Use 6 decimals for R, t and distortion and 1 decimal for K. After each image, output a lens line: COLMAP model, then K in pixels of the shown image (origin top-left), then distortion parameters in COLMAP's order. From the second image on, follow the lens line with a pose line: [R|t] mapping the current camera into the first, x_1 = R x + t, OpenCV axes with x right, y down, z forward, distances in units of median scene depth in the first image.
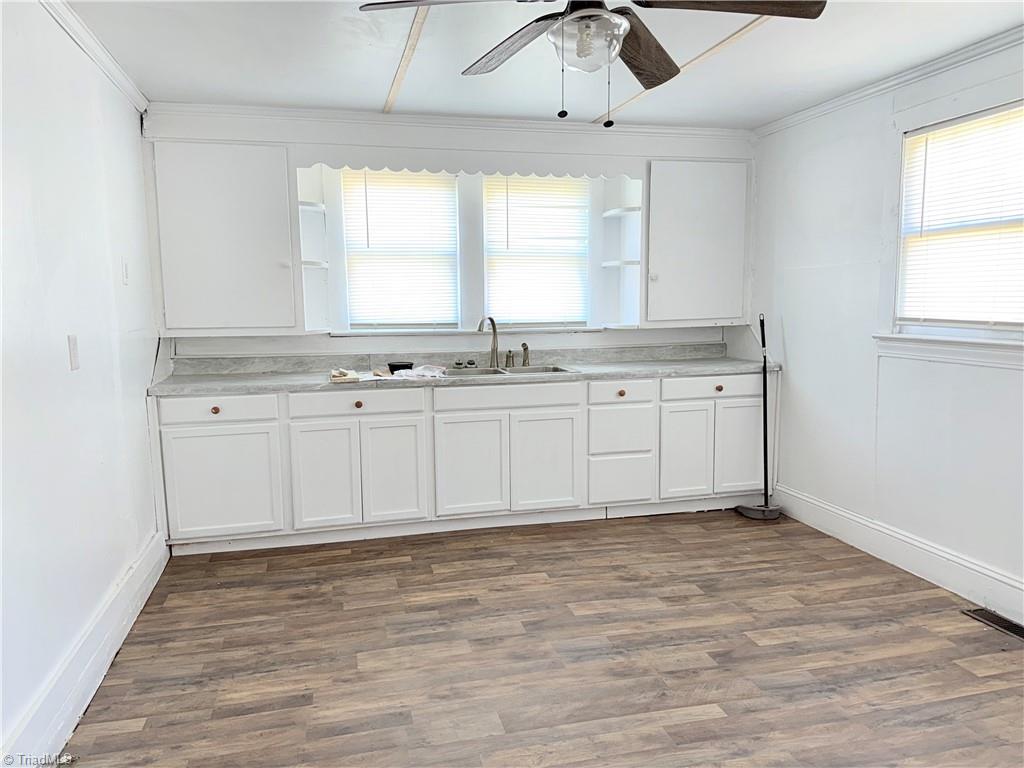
lens RADIAL K [[722.9, 0, 507.4], [0, 722.9, 382.1], [0, 0, 1]] dist [0.038026, -0.048493]
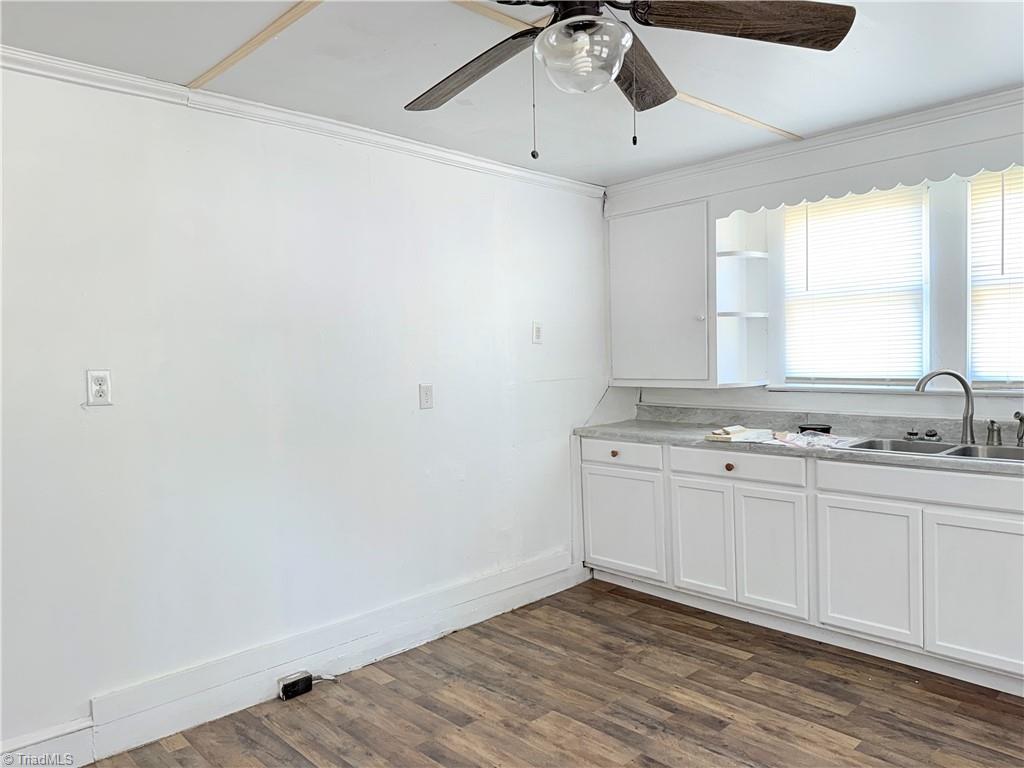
lens RADIAL K [[722.9, 0, 512.1], [0, 722.9, 373.9], [0, 0, 1]] dist [0.038026, -0.048493]
pose [[0.486996, 0.020335, -0.873168, 0.452143], [-0.078950, 0.996661, -0.020822, -0.044718], [0.869829, 0.079077, 0.486975, 0.309651]]
